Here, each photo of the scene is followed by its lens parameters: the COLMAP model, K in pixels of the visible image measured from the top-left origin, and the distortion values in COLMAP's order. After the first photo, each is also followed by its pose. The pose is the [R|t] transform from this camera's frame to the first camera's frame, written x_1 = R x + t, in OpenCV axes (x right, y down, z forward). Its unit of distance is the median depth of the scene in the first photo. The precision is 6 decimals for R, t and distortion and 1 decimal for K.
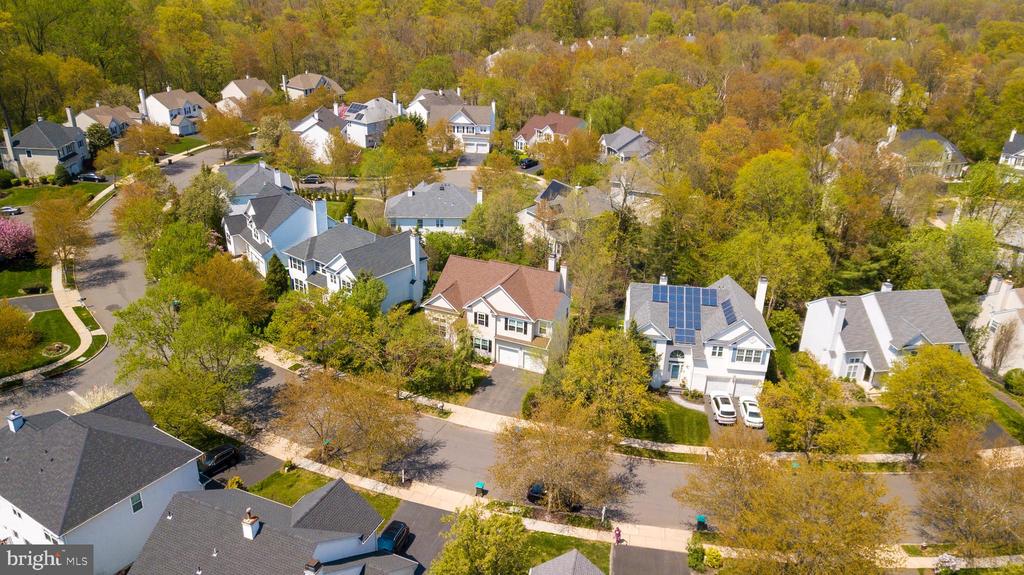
lens RADIAL K [[803.6, 0, 511.6], [0, 803.6, 251.3], [0, 0, 1]] dist [0.019598, -0.000879]
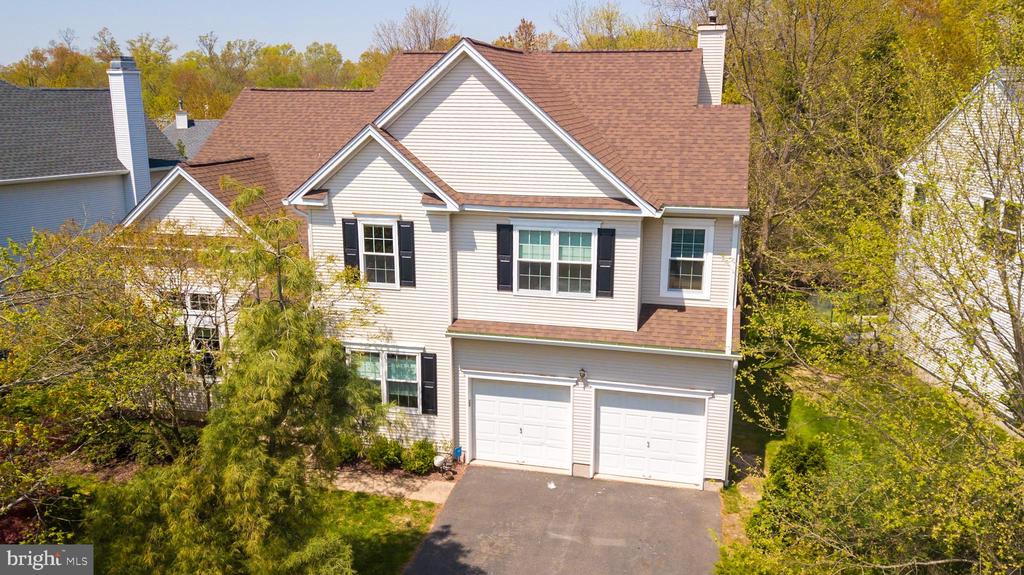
lens RADIAL K [[851.9, 0, 512.0], [0, 851.9, 287.5], [0, 0, 1]] dist [0.016984, -0.004051]
pose [[0.987398, -0.061797, 0.145695, -0.031511], [0.081933, 0.987241, -0.136537, 0.109556], [-0.135399, 0.146753, 0.979863, 0.675139]]
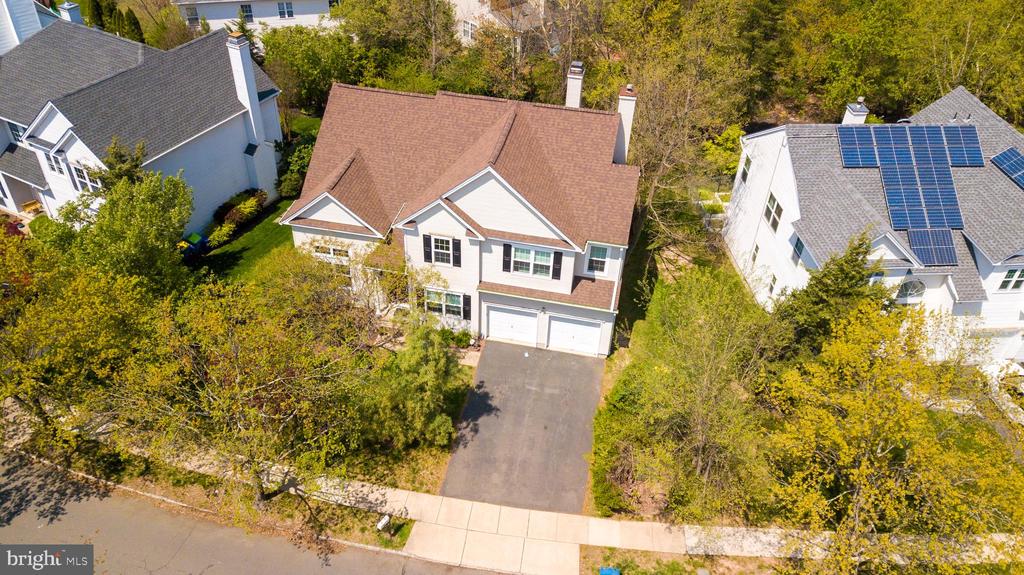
lens RADIAL K [[793.5, 0, 511.7], [0, 793.5, 301.5], [0, 0, 1]] dist [0.086997, -0.188777]
pose [[0.980917, -0.119564, 0.153316, -0.058709], [0.065593, 0.945837, 0.317945, -0.014160], [-0.183026, -0.301822, 0.935631, 0.527543]]
